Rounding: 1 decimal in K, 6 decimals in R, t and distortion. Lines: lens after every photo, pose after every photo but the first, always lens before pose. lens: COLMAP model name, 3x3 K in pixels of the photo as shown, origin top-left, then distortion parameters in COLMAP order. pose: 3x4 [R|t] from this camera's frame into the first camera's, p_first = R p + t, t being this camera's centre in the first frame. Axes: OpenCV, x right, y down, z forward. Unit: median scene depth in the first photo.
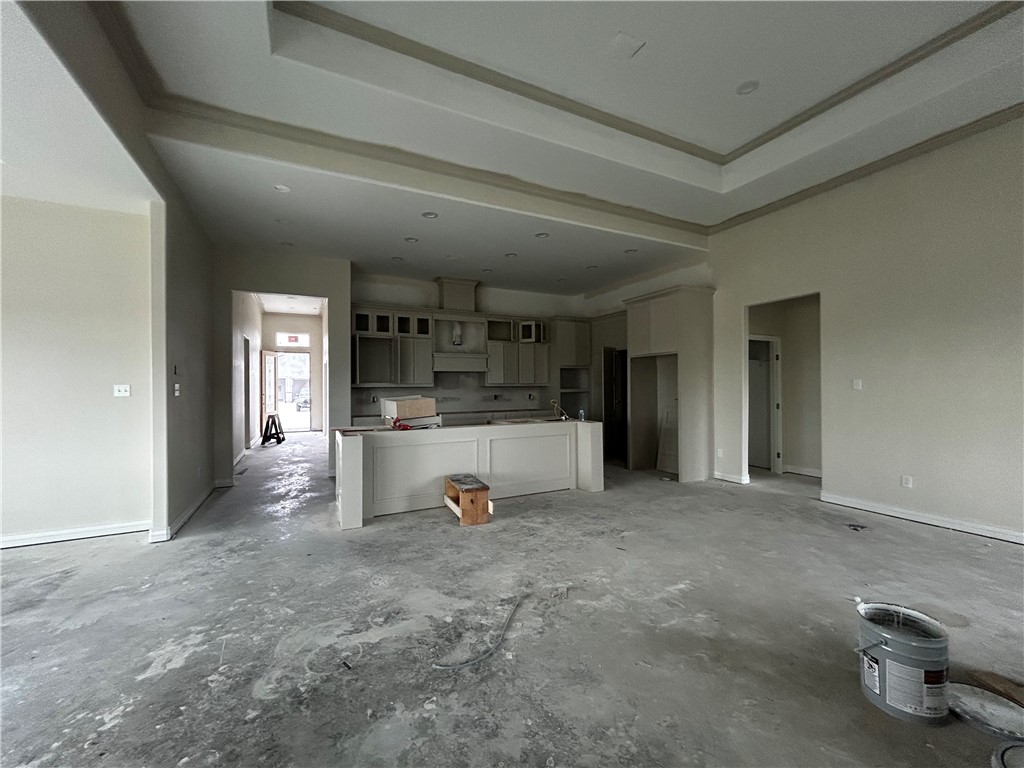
lens RADIAL K [[413.6, 0, 510.6], [0, 413.6, 383.2], [0, 0, 1]] dist [0.000568, -0.000018]
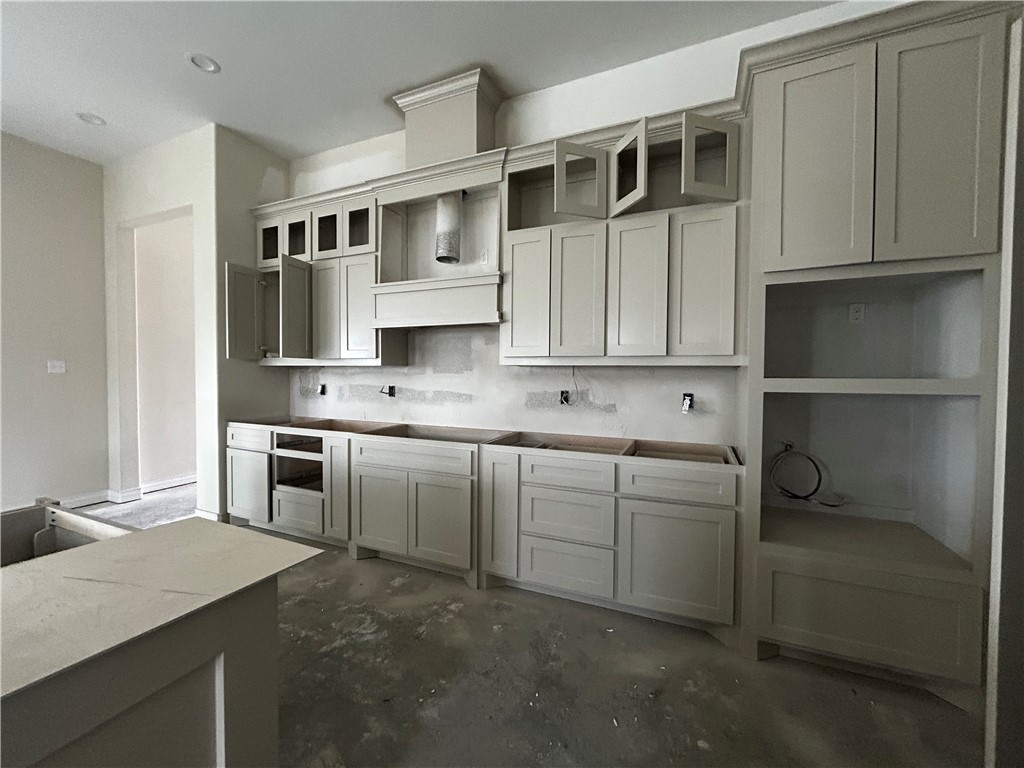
lens RADIAL K [[413.6, 0, 510.6], [0, 413.6, 383.2], [0, 0, 1]] dist [0.000568, -0.000018]
pose [[0.634859, 0.028672, -0.772096, 0.244209], [-0.007583, 0.999494, 0.030881, 0.013450], [0.772591, -0.013750, 0.634756, 0.880512]]
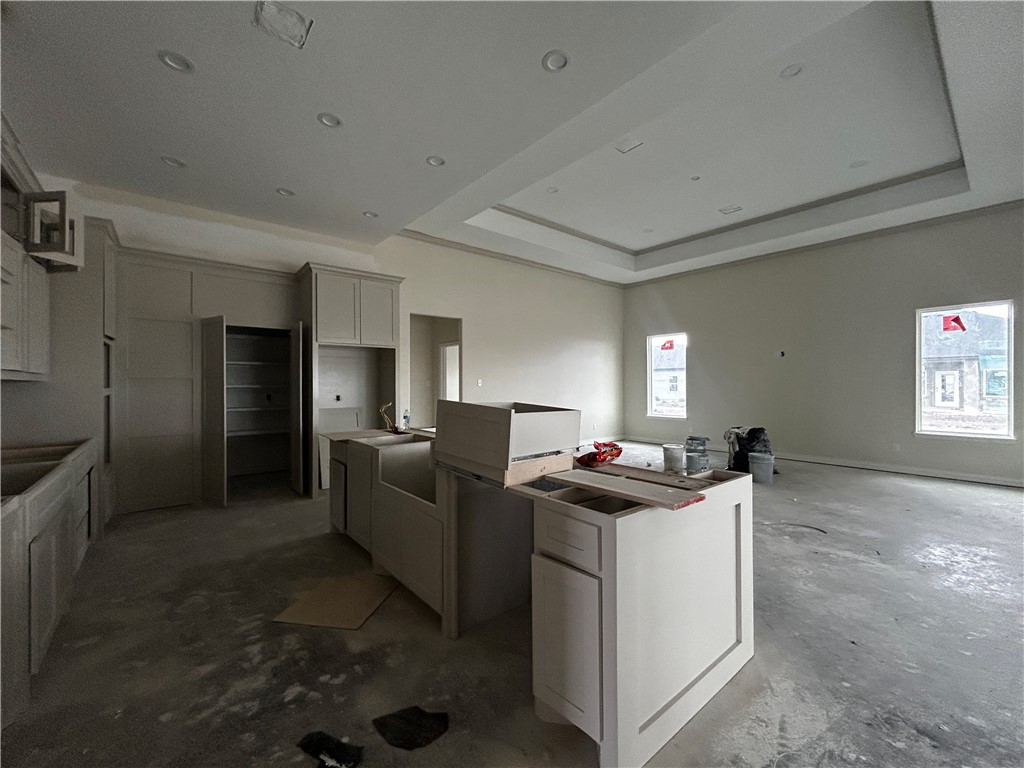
lens RADIAL K [[413.6, 0, 510.6], [0, 413.6, 383.2], [0, 0, 1]] dist [0.000568, -0.000018]
pose [[-0.224957, 0.011134, 0.974305, -0.477738], [-0.003629, 0.999918, -0.012264, 0.015148], [-0.974362, -0.006295, -0.224898, 0.799392]]
